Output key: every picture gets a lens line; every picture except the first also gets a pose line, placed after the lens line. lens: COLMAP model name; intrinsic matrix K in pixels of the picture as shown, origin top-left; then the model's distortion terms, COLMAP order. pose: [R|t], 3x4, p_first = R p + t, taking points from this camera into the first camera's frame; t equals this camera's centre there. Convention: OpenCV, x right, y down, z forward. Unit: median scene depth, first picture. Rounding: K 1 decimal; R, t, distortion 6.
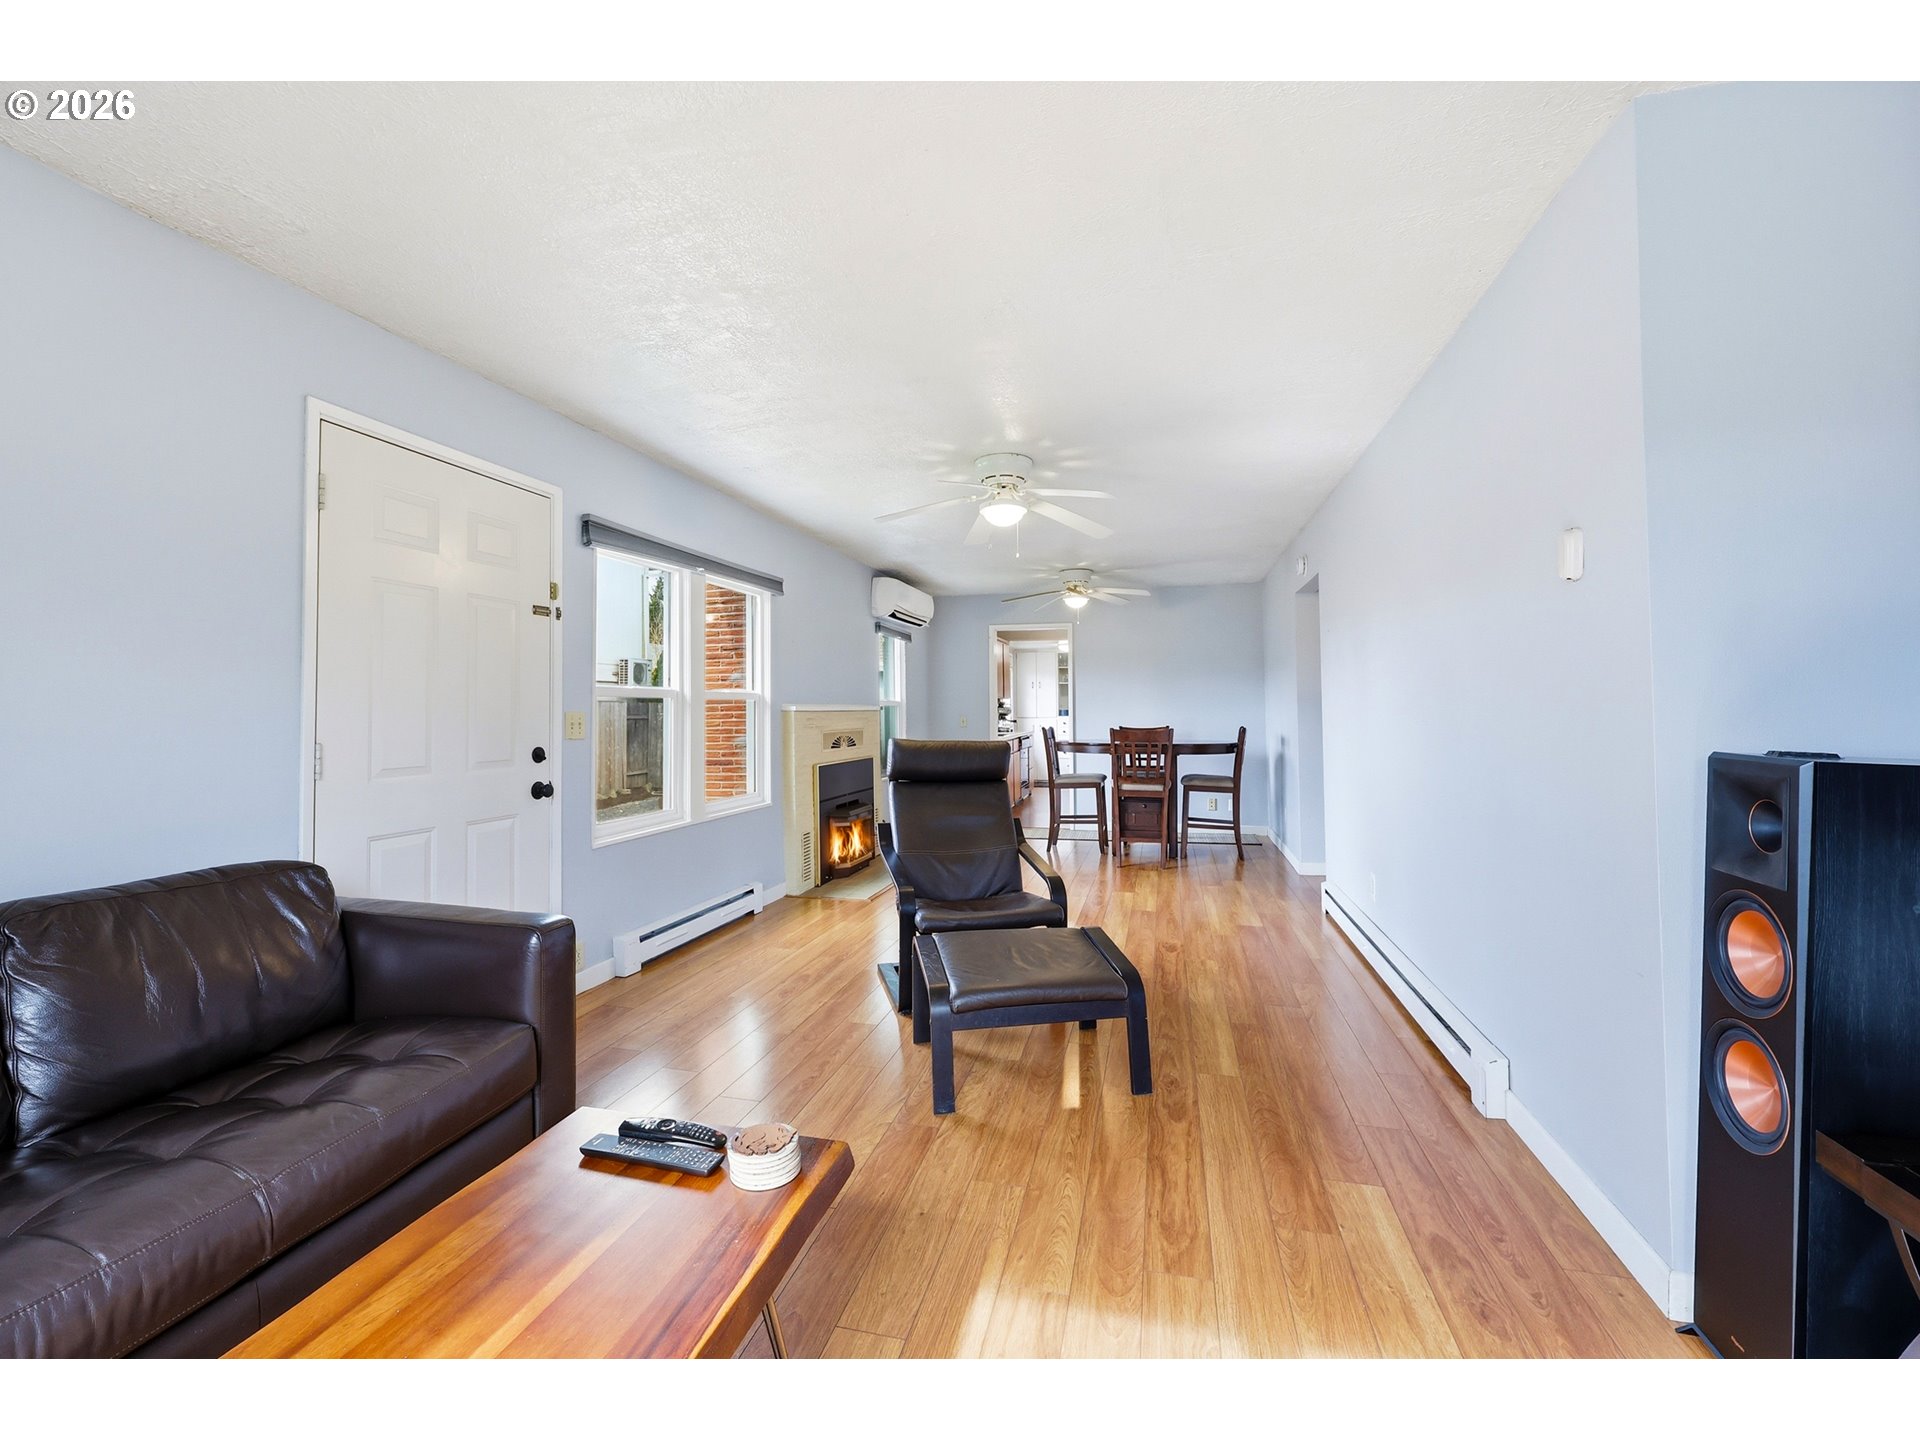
lens RADIAL K [[783.7, 0, 955.6], [0, 783.7, 707.3], [0, 0, 1]] dist [0.001850, 0.000494]
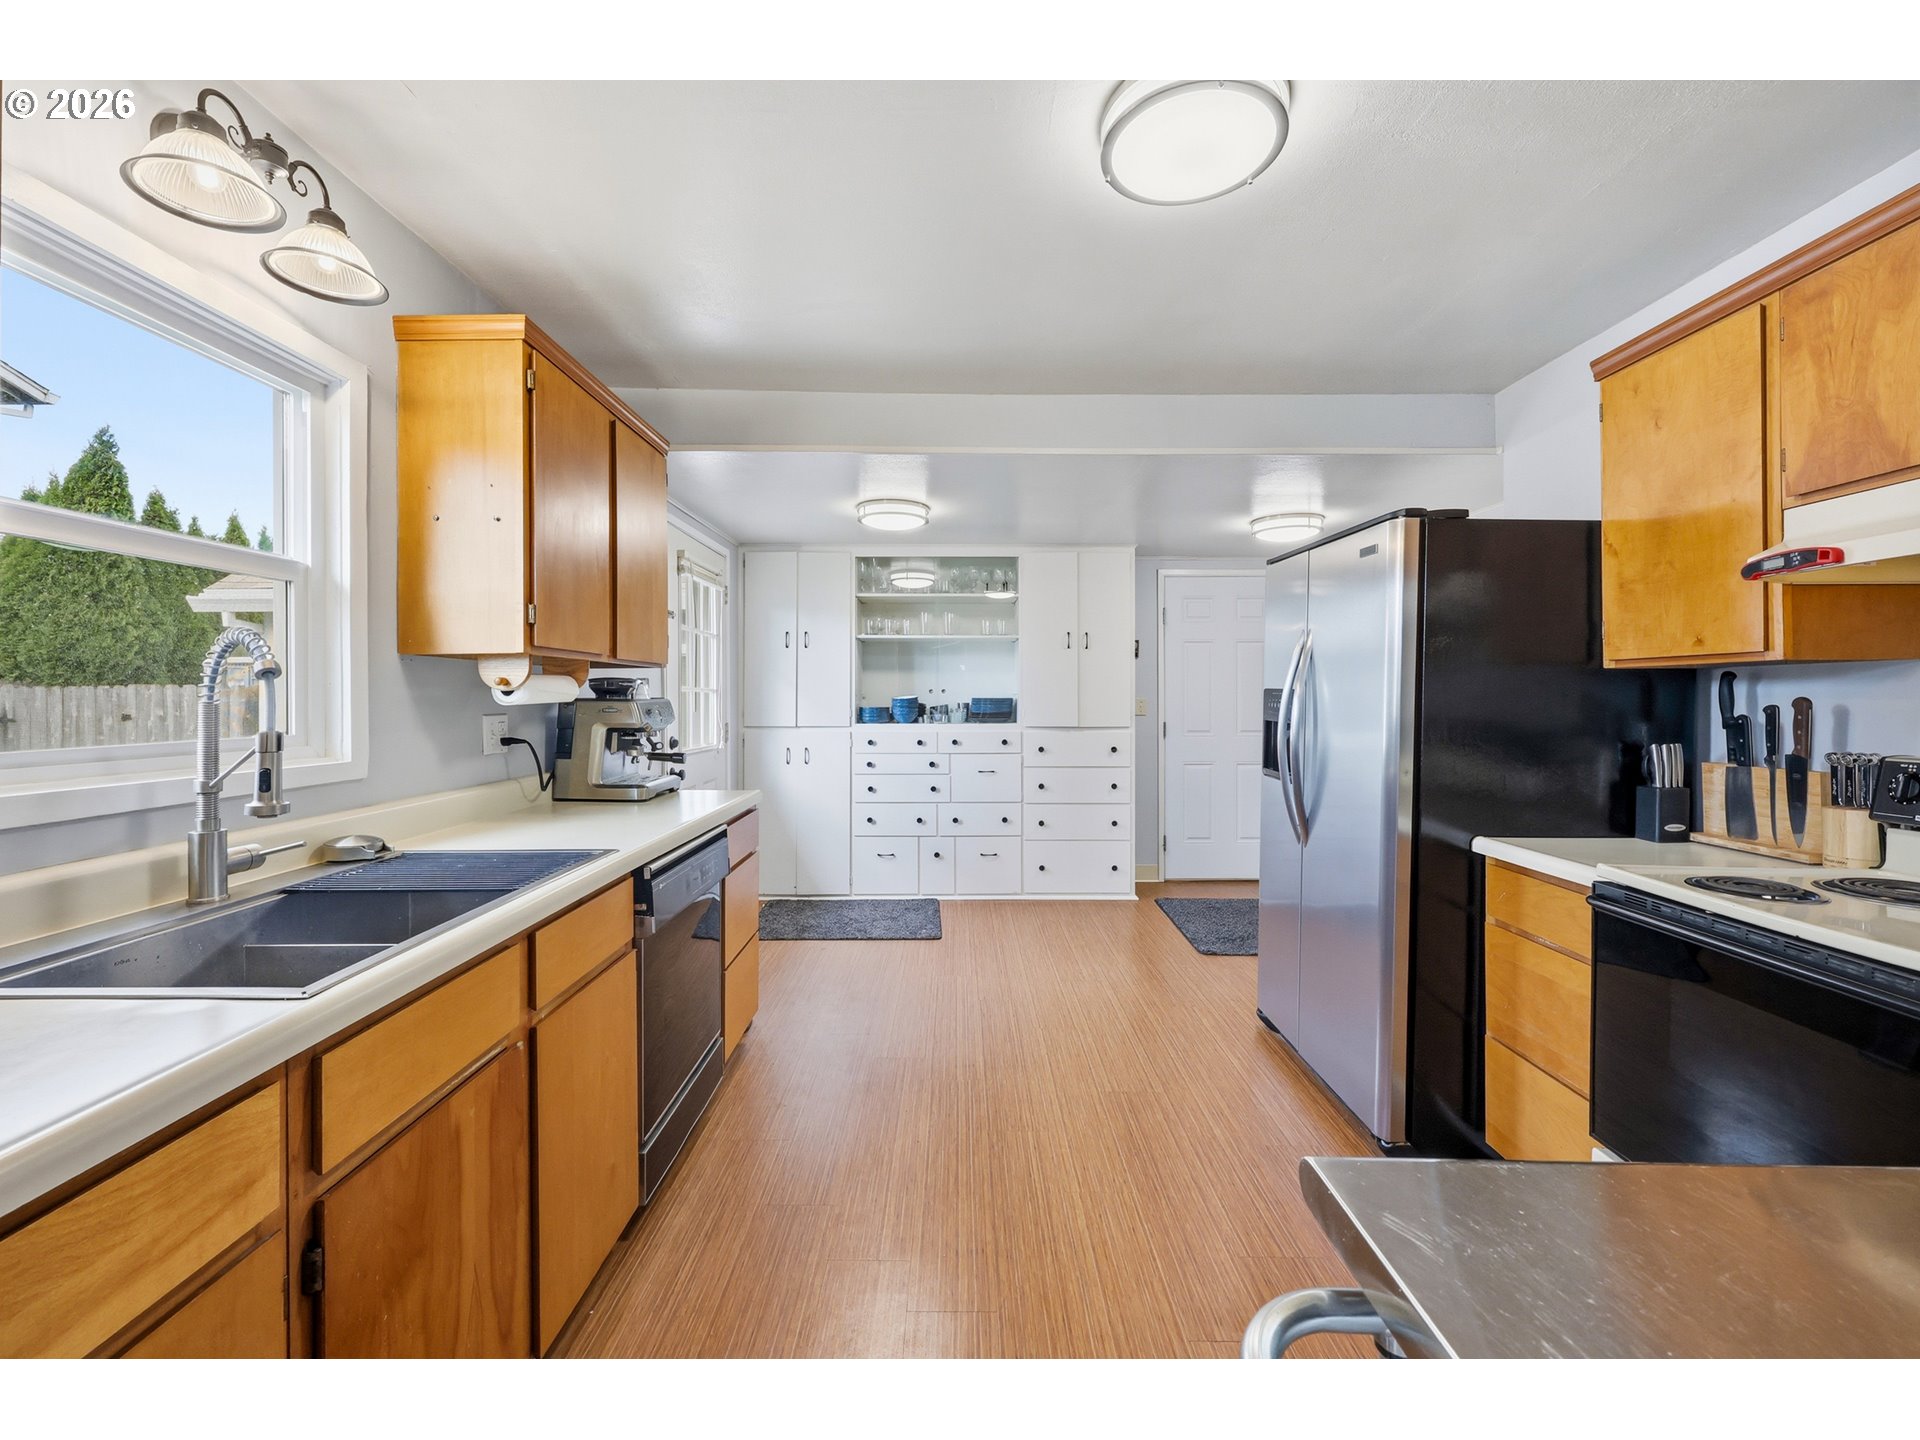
lens RADIAL K [[782.8, 0, 957.8], [0, 782.8, 702.9], [0, 0, 1]] dist [-0.000796, 0.000001]
pose [[0.967067, 0.006737, 0.254432, 0.153720], [-0.008359, 0.999951, 0.005292, -0.002198], [-0.254384, -0.007244, 0.967076, 1.156926]]
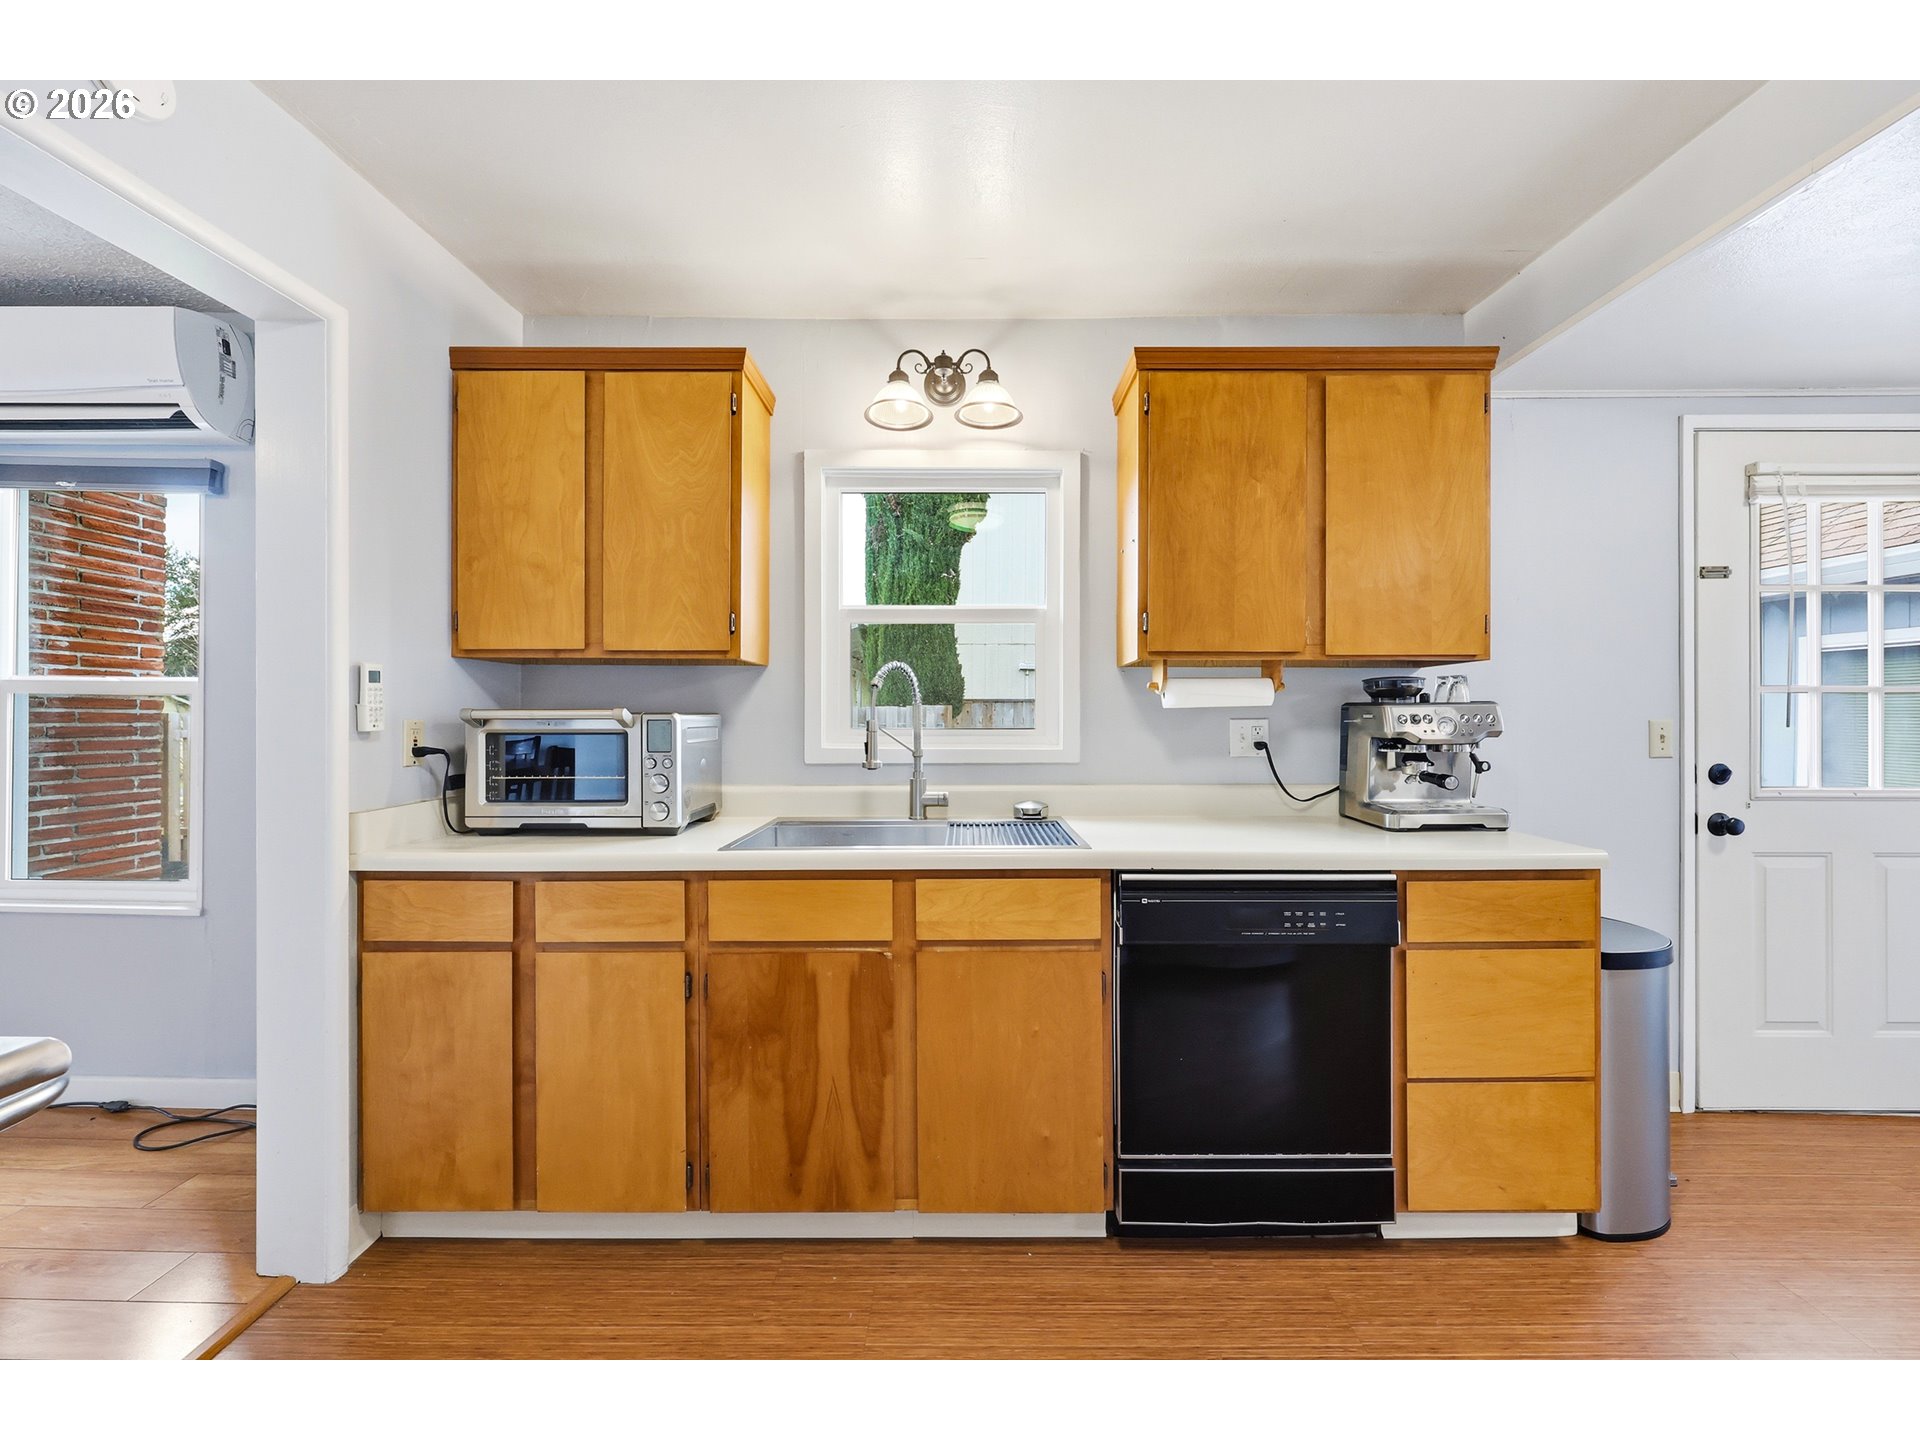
lens RADIAL K [[769.2, 0, 960.0], [0, 769.2, 720.0], [0, 0, 1]] dist [-0.000868, -0.000046]
pose [[0.249516, 0.015842, -0.968241, 0.345565], [0.002128, 0.999855, 0.016908, 0.000596], [0.968368, -0.006280, 0.249446, 1.320545]]
